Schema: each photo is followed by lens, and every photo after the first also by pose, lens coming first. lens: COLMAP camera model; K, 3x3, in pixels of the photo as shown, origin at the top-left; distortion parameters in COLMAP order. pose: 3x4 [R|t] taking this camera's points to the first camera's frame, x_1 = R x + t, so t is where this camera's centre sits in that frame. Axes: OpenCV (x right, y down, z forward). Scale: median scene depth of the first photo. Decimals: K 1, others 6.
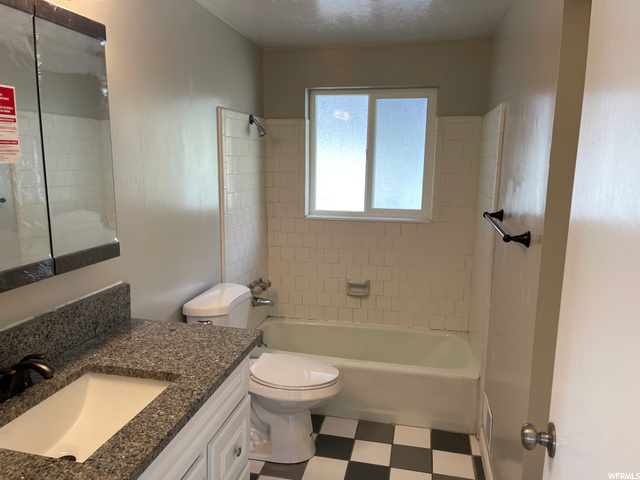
lens RADIAL K [[476.4, 0, 320.0], [0, 476.4, 240.0], [0, 0, 1]] dist [-0.001380, -0.009597]
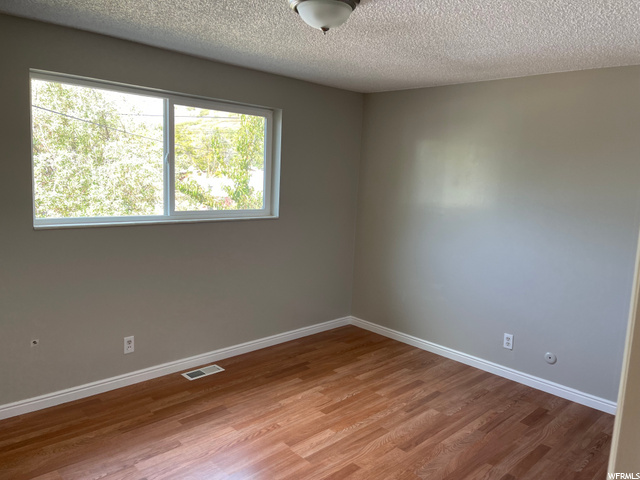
lens RADIAL K [[476.4, 0, 320.0], [0, 476.4, 240.0], [0, 0, 1]] dist [-0.001380, -0.009597]
pose [[0.550241, -0.094933, 0.829592, -0.563233], [0.086397, 0.994656, 0.056517, -0.038614], [-0.830524, 0.040576, 0.555502, 0.190854]]
